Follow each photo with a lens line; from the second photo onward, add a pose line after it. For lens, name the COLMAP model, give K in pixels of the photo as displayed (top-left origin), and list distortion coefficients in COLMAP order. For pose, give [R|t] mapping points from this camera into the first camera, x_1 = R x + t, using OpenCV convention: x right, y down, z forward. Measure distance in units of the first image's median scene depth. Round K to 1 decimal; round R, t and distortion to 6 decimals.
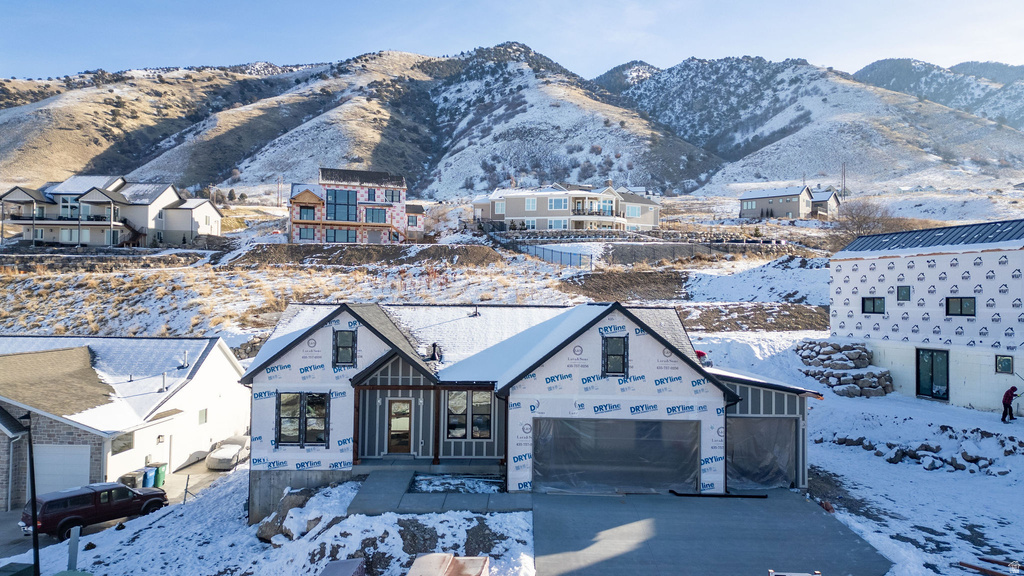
lens RADIAL K [[710.2, 0, 512.0], [0, 710.2, 288.0], [0, 0, 1]] dist [0.090027, -0.087260]
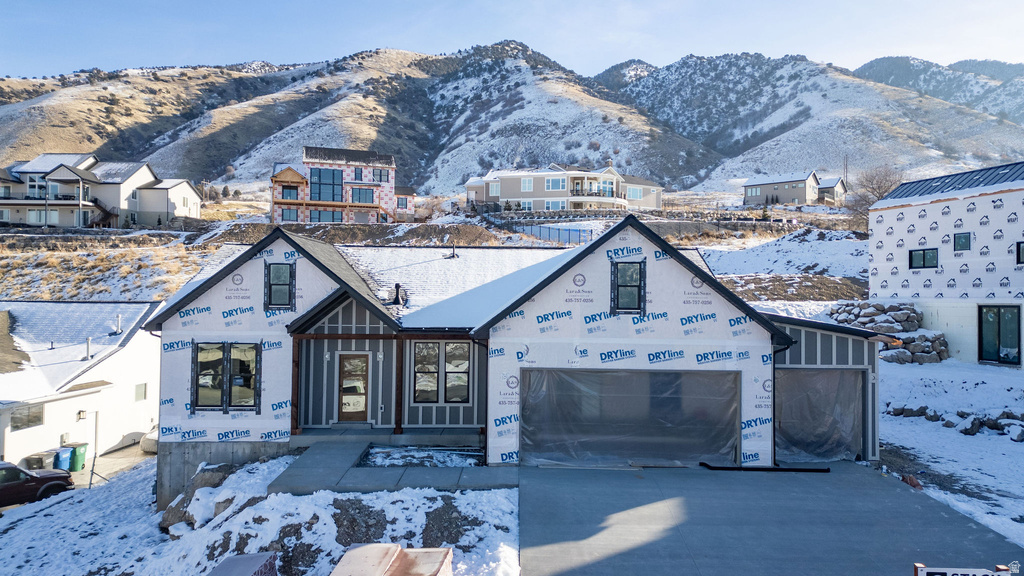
lens RADIAL K [[710.2, 0, 512.0], [0, 710.2, 288.0], [0, 0, 1]] dist [0.090027, -0.087260]
pose [[0.999994, -0.002429, 0.002301, 0.000650], [0.002430, 0.999997, -0.000339, 0.003322], [-0.002300, 0.000345, 0.999997, 0.008250]]
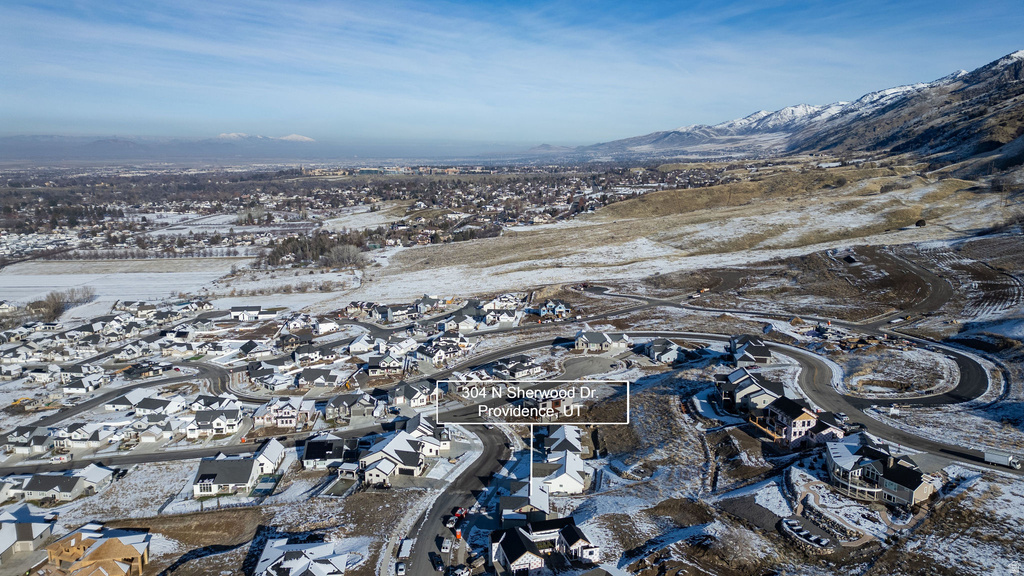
lens RADIAL K [[710.2, 0, 512.0], [0, 710.2, 288.0], [0, 0, 1]] dist [0.090027, -0.087260]
pose [[-0.050855, 0.181323, -0.982108, 0.276206], [0.011100, 0.983422, 0.180991, -0.135606], [0.998644, -0.001697, -0.052025, 0.054264]]
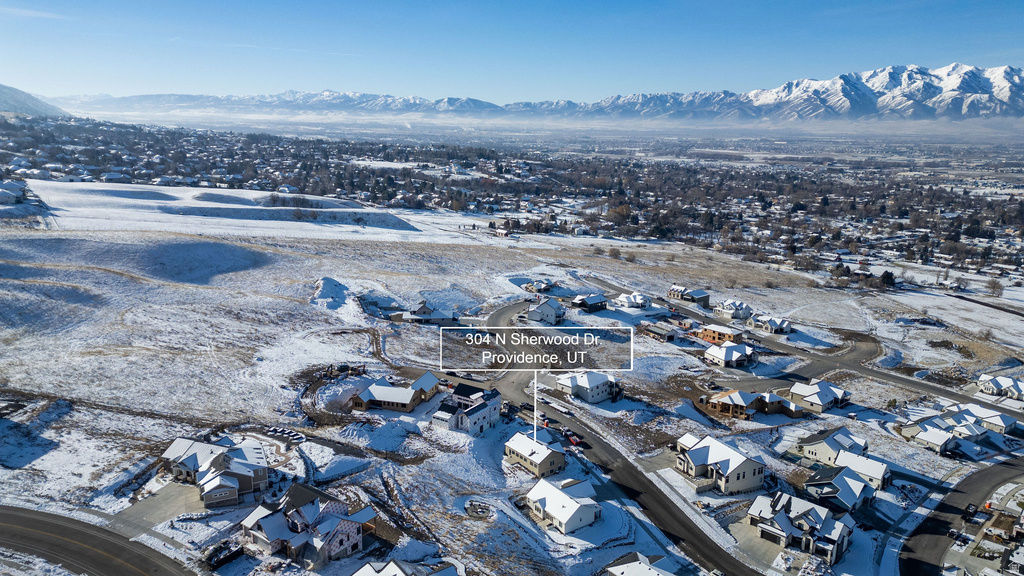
lens RADIAL K [[710.2, 0, 512.0], [0, 710.2, 288.0], [0, 0, 1]] dist [0.090027, -0.087260]
pose [[-0.613136, -0.200976, 0.763985, -0.226484], [-0.033232, 0.972803, 0.229238, -0.138469], [-0.789278, 0.115165, -0.603139, 0.239207]]
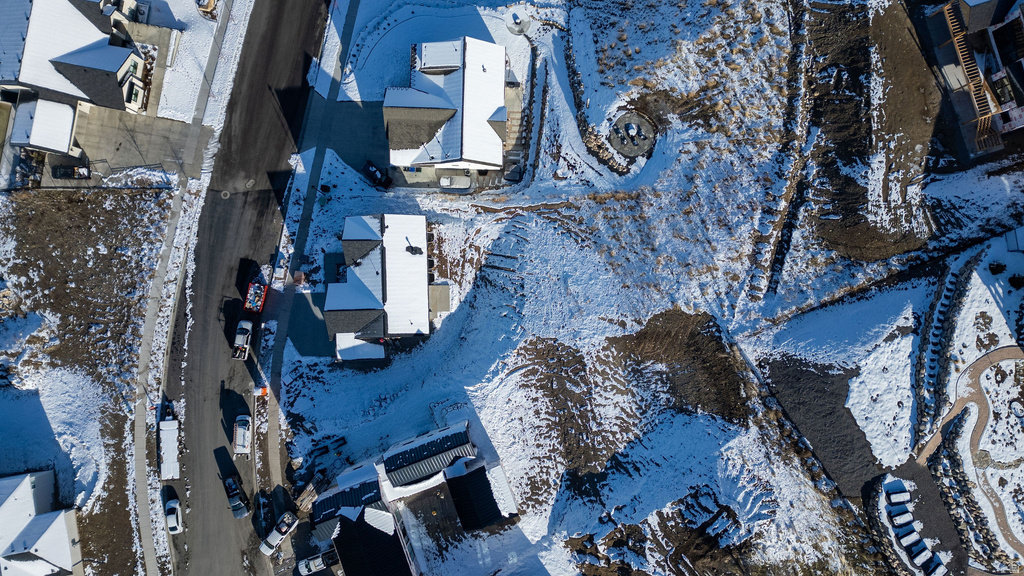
lens RADIAL K [[710.2, 0, 512.0], [0, 710.2, 288.0], [0, 0, 1]] dist [0.090027, -0.087260]
pose [[0.019298, 0.998986, -0.040669, 0.006794], [0.023783, 0.040207, 0.998908, -0.138410], [0.999531, -0.020244, -0.022983, 0.074384]]
